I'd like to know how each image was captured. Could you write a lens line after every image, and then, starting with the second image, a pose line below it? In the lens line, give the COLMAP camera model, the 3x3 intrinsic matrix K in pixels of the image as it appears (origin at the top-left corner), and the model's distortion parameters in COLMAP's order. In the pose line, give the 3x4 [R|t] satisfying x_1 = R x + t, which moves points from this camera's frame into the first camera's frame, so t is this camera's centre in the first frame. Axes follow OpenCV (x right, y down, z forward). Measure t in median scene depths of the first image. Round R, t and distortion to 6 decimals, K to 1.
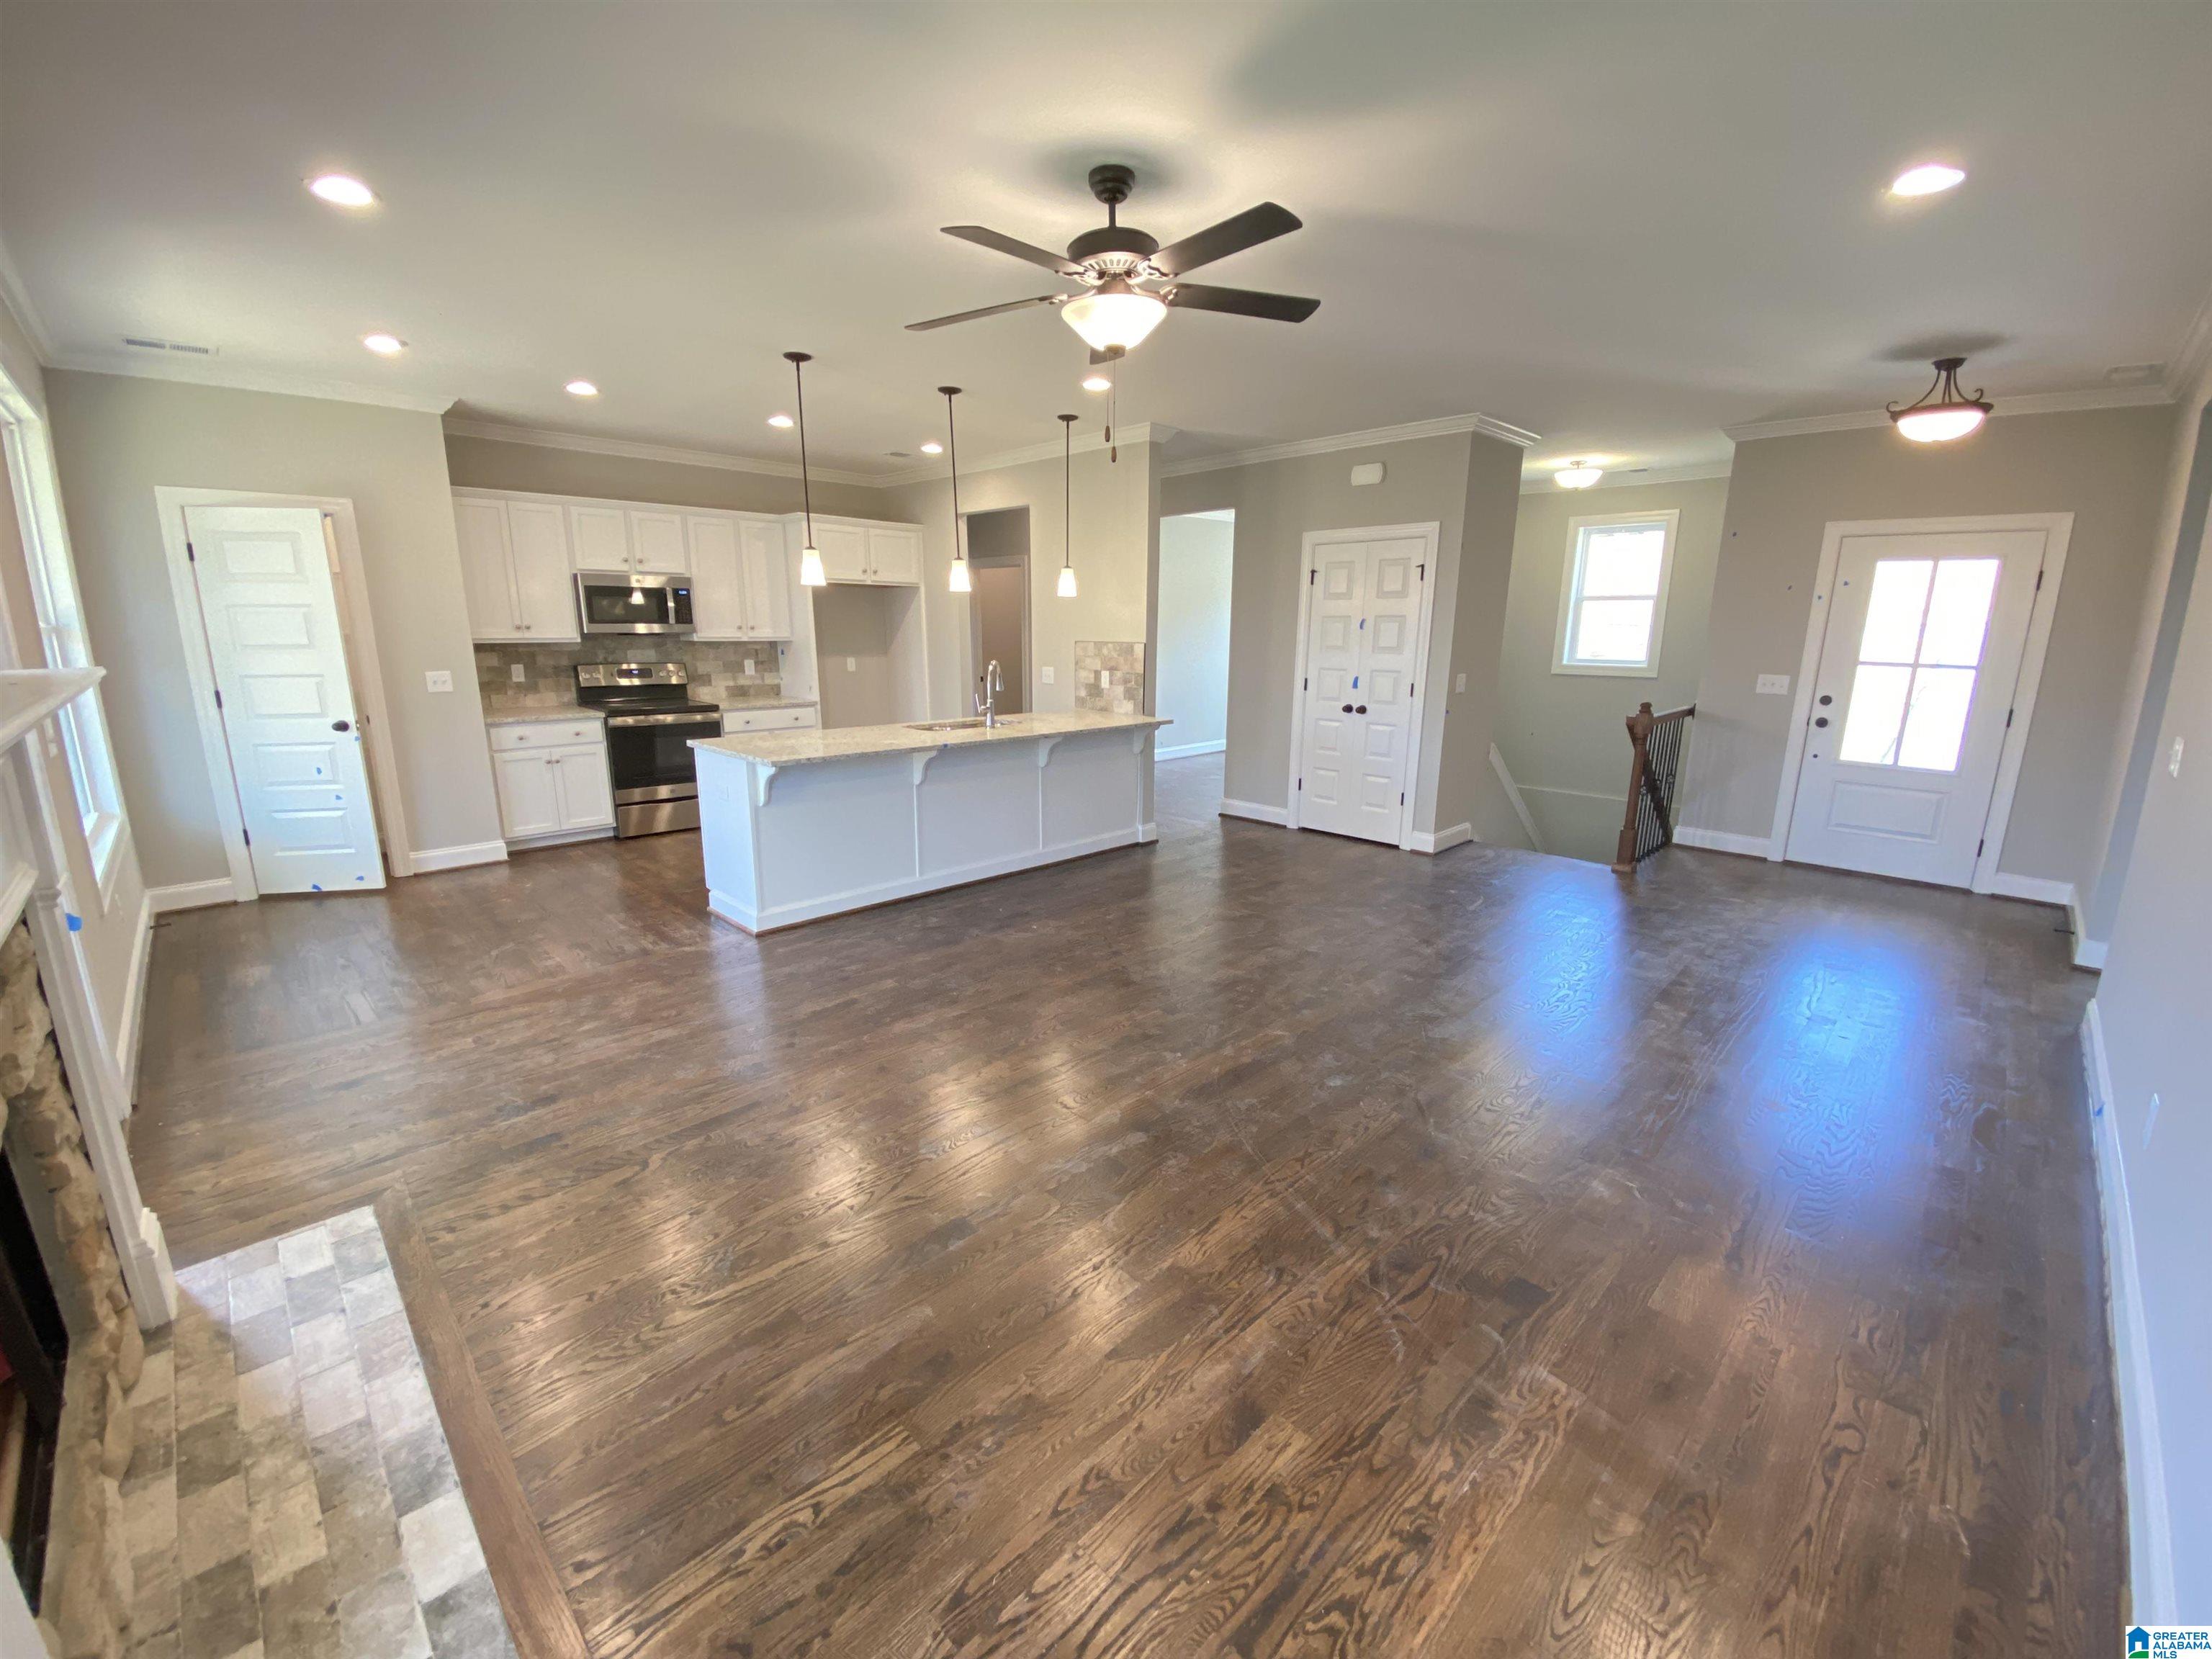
lens RADIAL K [[892.1, 0, 1106.1], [0, 892.1, 832.0], [0, 0, 1]] dist [0.020088, -0.019387]
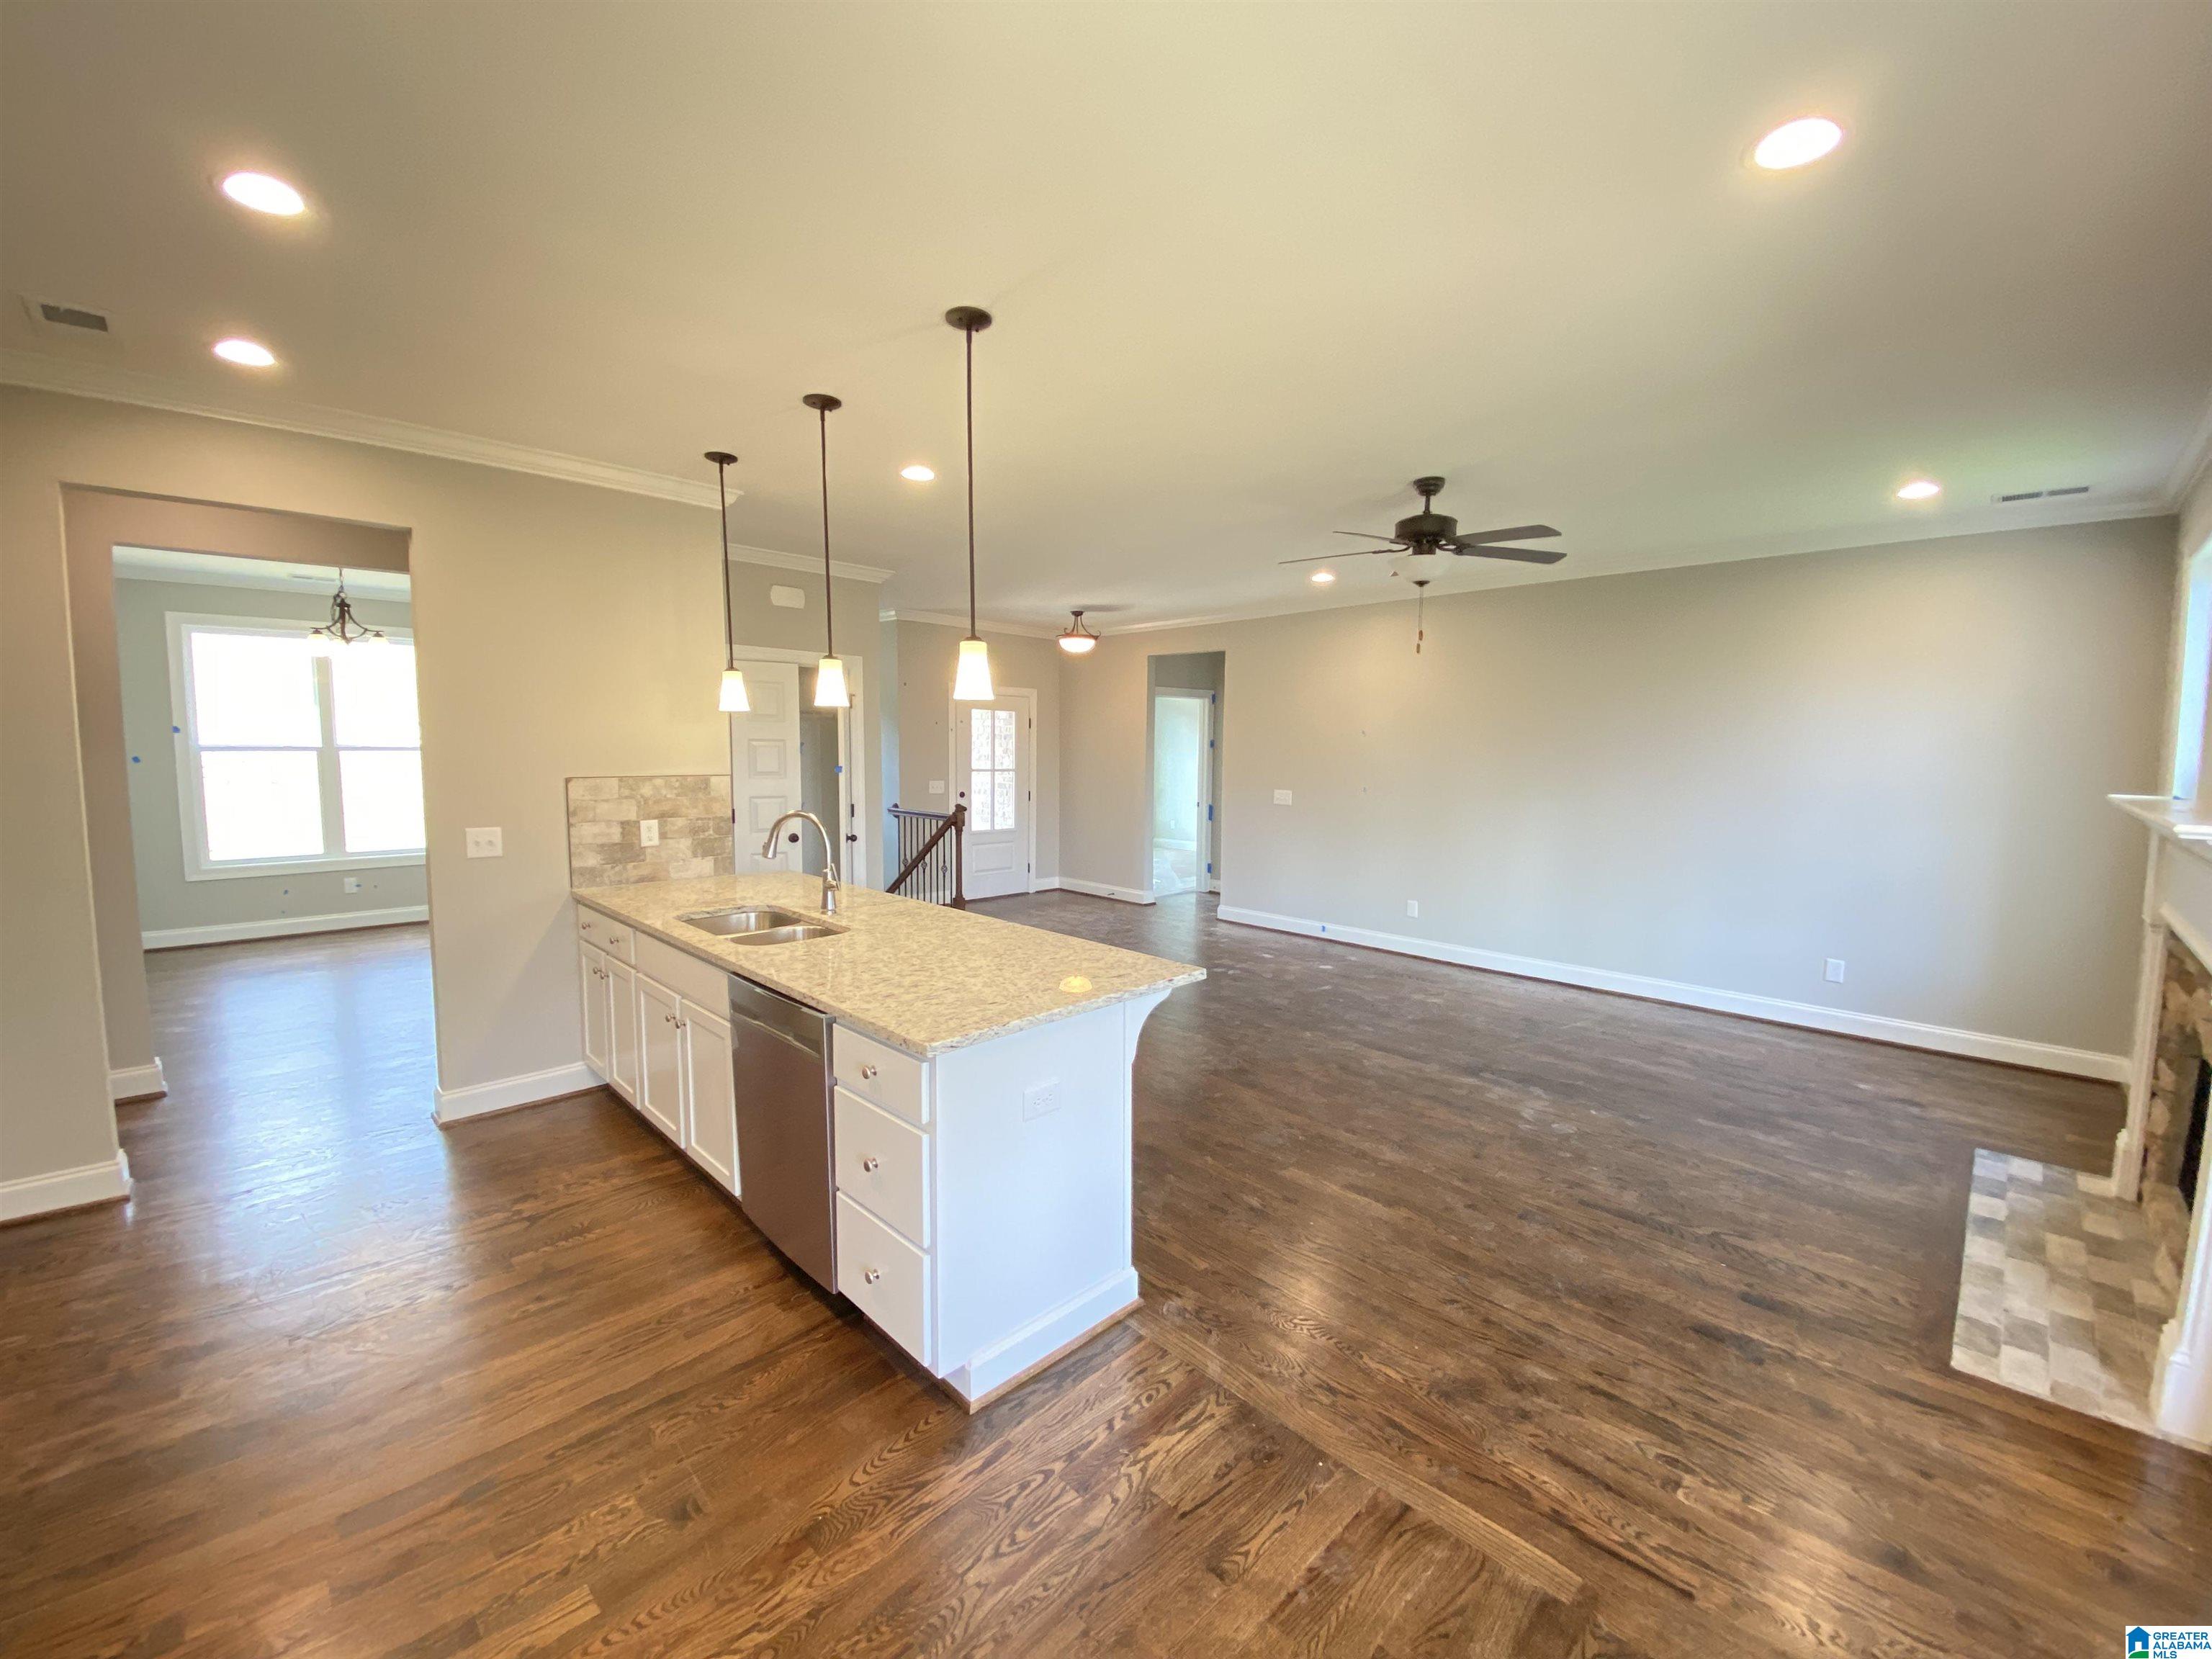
lens RADIAL K [[892.1, 0, 1108.8], [0, 892.1, 822.9], [0, 0, 1]] dist [0.020088, -0.019387]
pose [[0.002014, -0.093125, 0.995652, -0.706079], [0.217415, 0.971878, 0.090462, -0.178988], [-0.976077, 0.216288, 0.022204, 0.713247]]
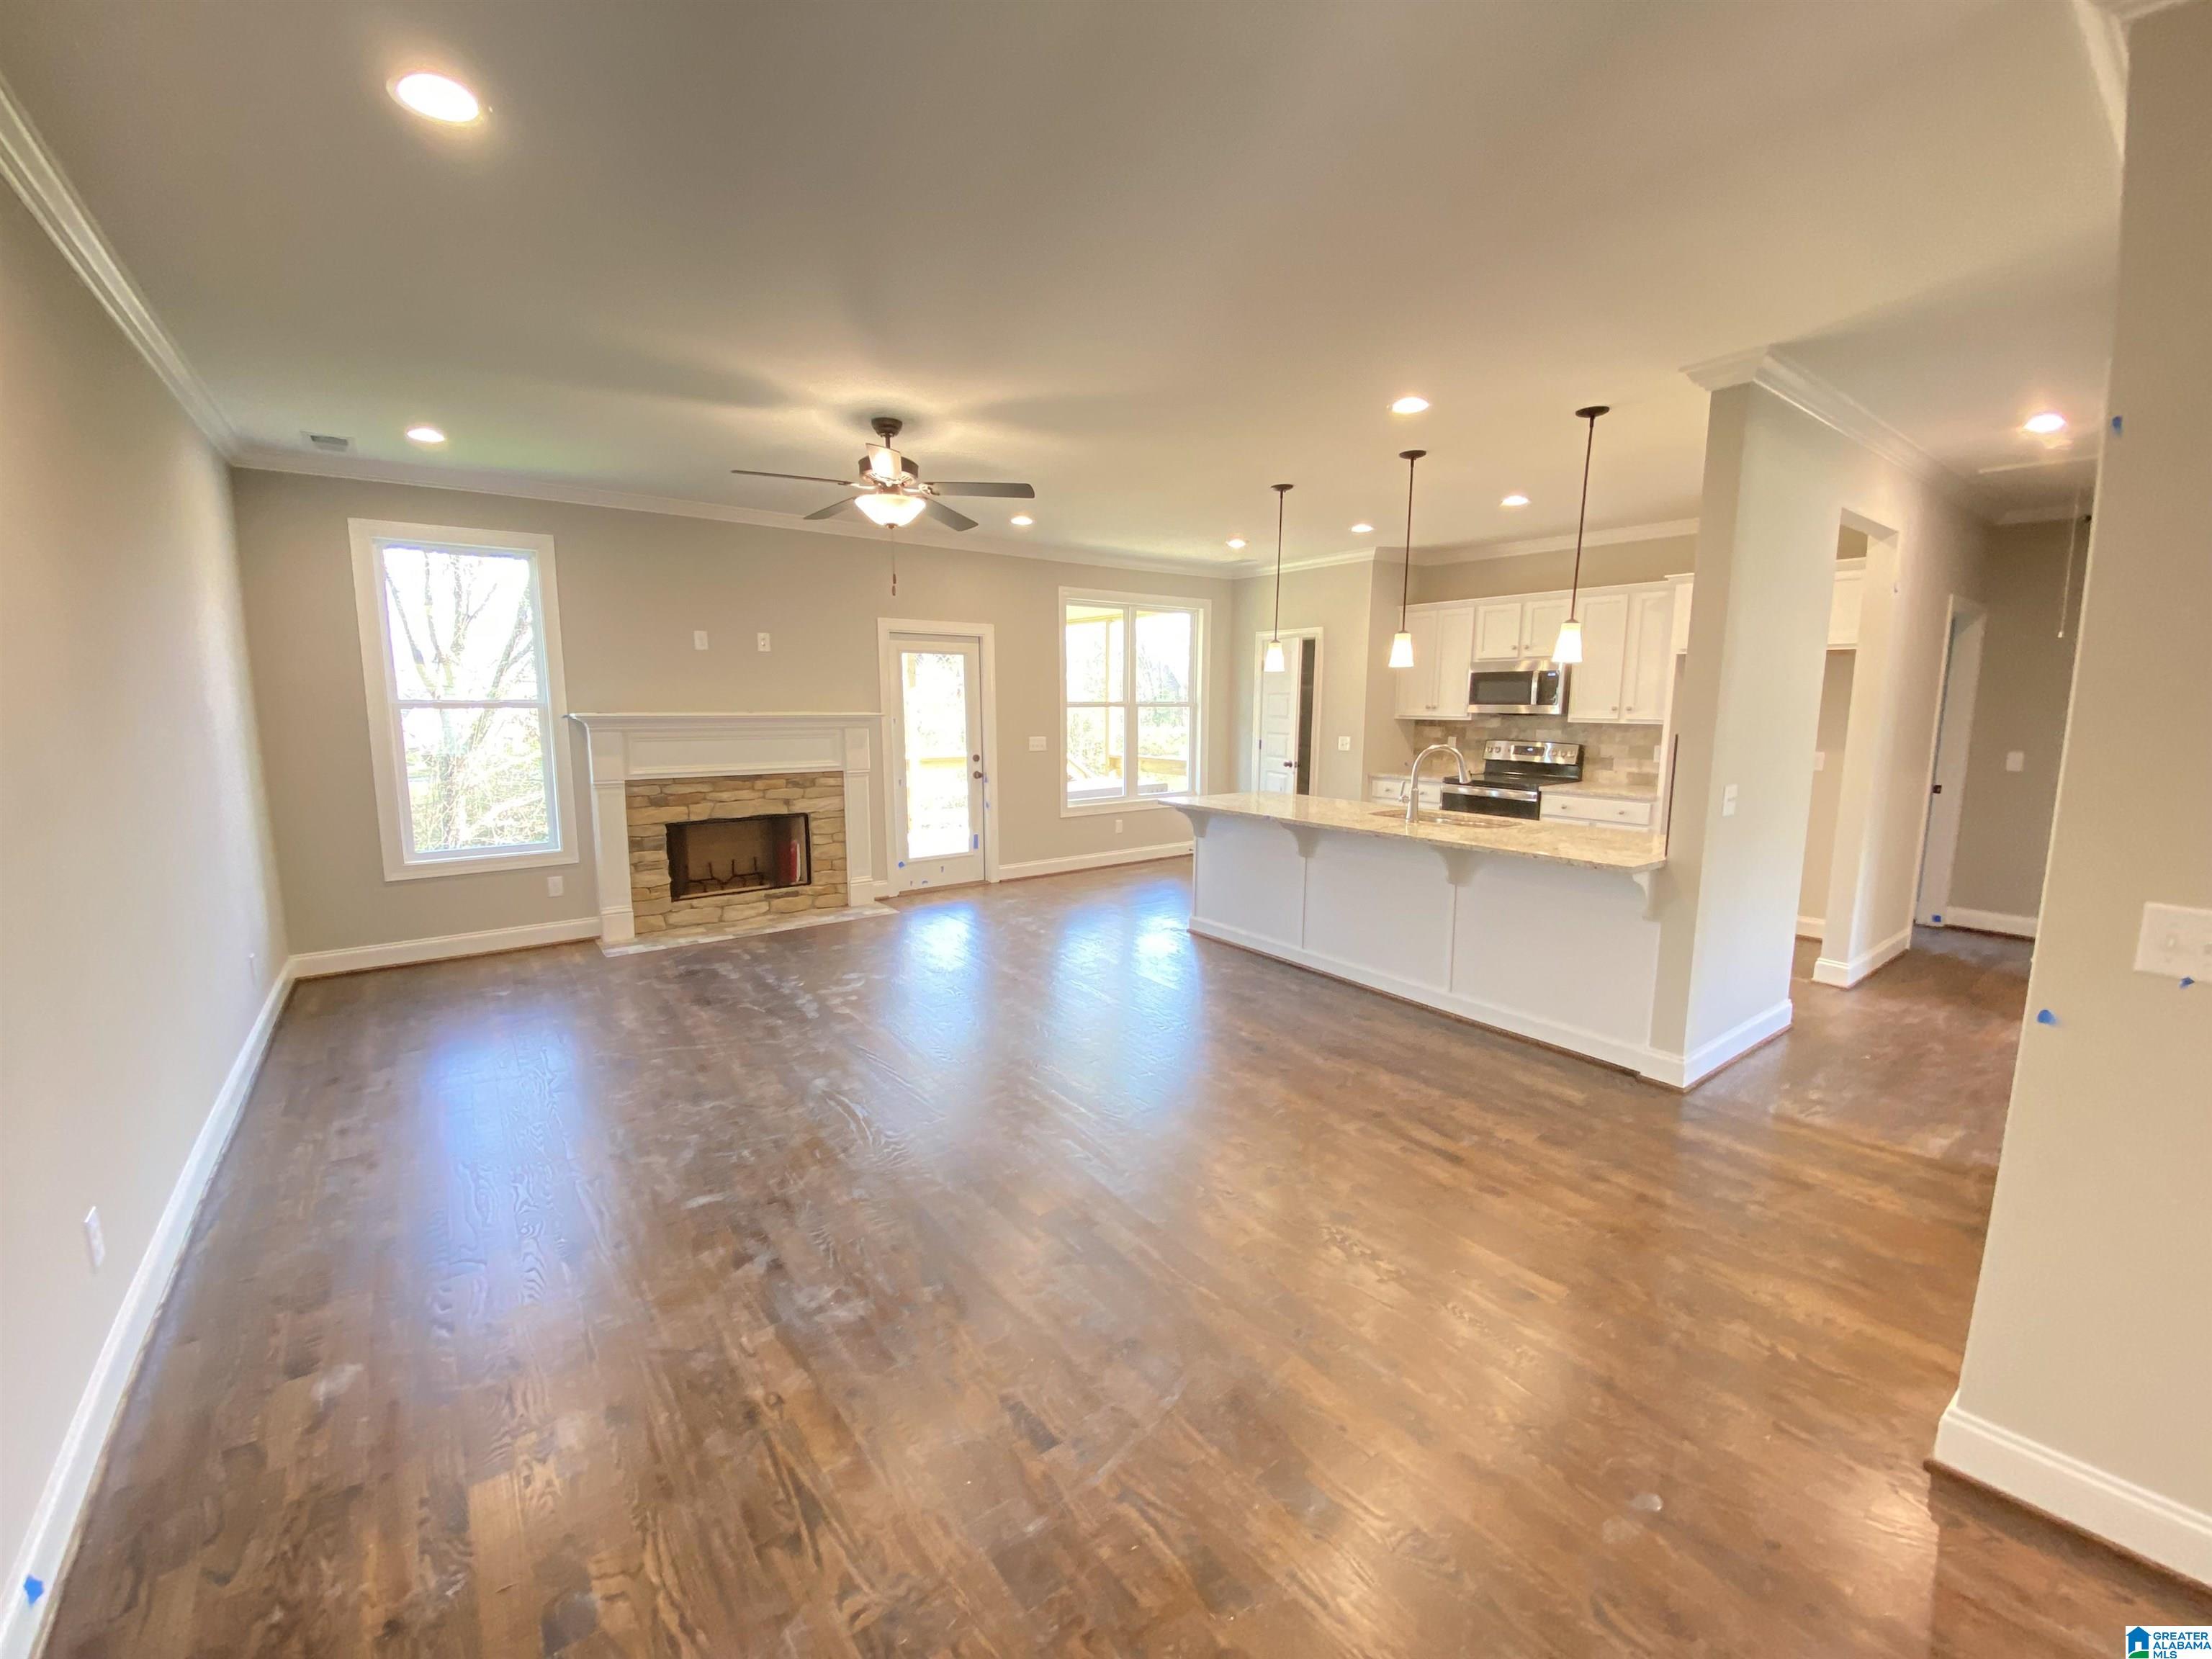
lens RADIAL K [[892.1, 0, 1107.9], [0, 892.1, 829.8], [0, 0, 1]] dist [0.020088, -0.019387]
pose [[-0.136773, 0.137032, -0.981079, 0.695850], [-0.230230, 0.958869, 0.166026, -0.169988], [0.963477, 0.248582, -0.099598, 0.741981]]
